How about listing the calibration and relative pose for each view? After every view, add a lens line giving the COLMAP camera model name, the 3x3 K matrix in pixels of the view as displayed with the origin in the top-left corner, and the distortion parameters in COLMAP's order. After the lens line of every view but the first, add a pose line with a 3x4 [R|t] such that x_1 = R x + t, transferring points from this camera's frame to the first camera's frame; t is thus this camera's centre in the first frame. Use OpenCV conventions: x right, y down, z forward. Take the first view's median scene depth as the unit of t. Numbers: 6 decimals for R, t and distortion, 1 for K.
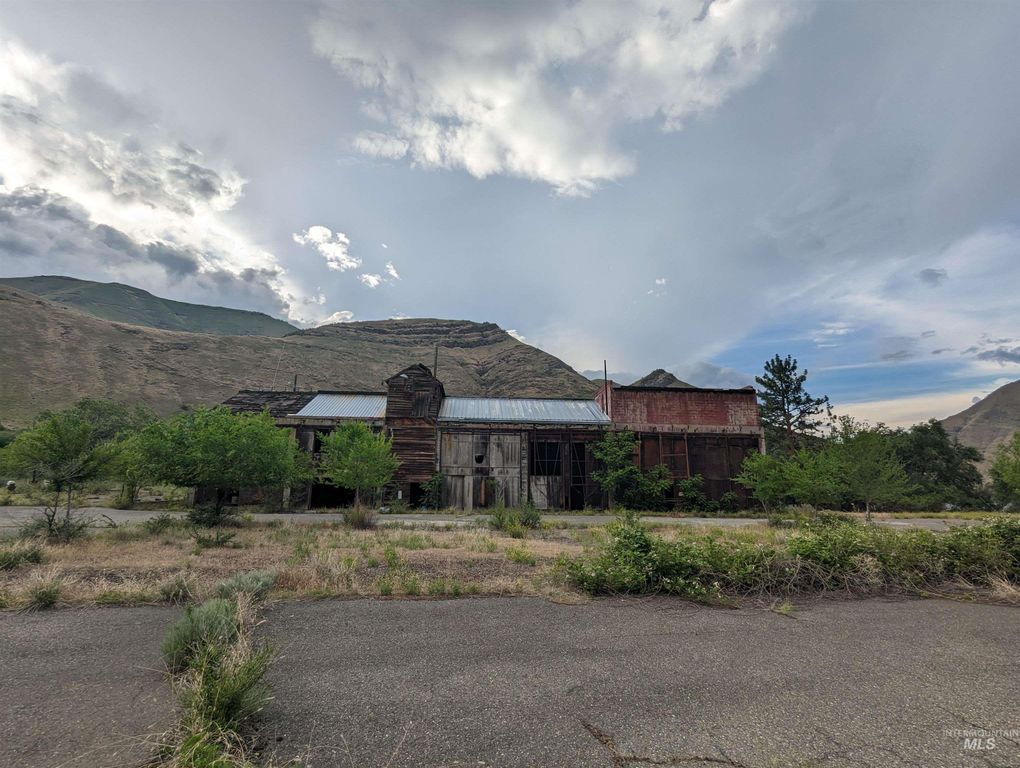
lens RADIAL K [[514.9, 0, 509.6], [0, 514.9, 396.6], [0, 0, 1]] dist [0.028911, 0.000411]
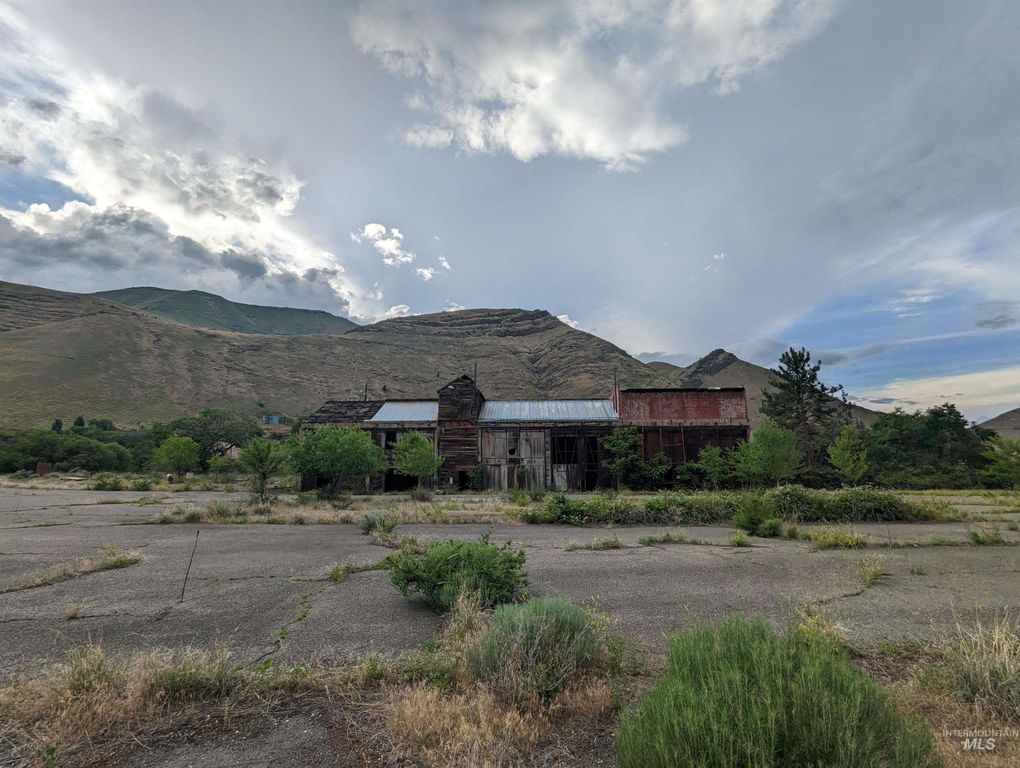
lens RADIAL K [[710.2, 0, 505.2], [0, 710.2, 380.0], [0, 0, 1]] dist [0.078911, -0.082502]
pose [[0.986204, -0.037013, -0.161342, 0.110859], [0.043492, 0.998375, 0.036810, -0.061695], [0.159718, -0.043319, 0.986212, -0.369928]]
